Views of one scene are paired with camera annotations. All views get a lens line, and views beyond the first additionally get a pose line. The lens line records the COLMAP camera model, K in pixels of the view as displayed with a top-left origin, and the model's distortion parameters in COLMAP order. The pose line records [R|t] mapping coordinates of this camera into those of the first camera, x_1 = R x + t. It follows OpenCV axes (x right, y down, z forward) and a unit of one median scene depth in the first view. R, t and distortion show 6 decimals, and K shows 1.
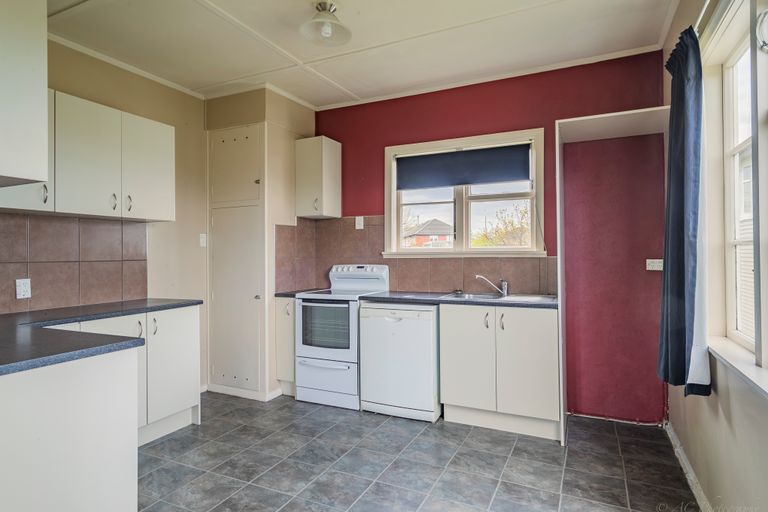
lens RADIAL K [[429.8, 0, 384.1], [0, 429.8, 254.3], [0, 0, 1]] dist [0.019376, 0.000734]
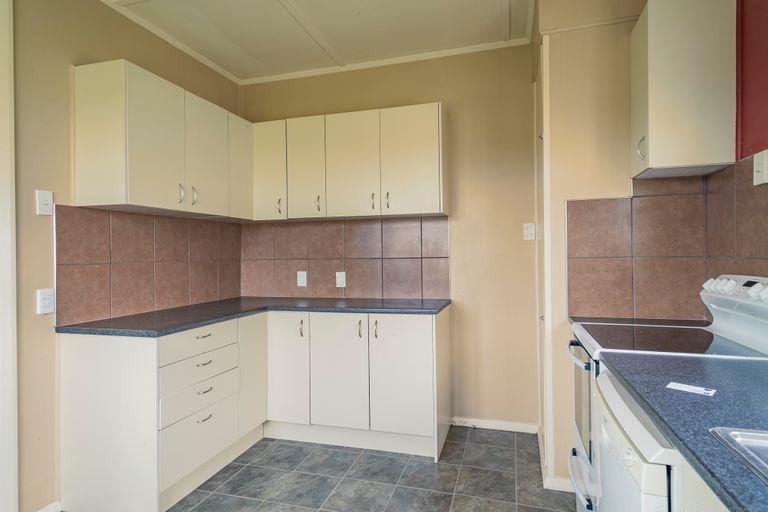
lens RADIAL K [[429.8, 0, 383.8], [0, 429.8, 254.0], [0, 0, 1]] dist [0.019376, 0.000734]
pose [[0.155216, 0.008221, -0.987846, 0.400476], [0.010520, 0.999895, 0.009974, -0.006029], [0.987824, -0.011940, 0.155114, 0.893934]]
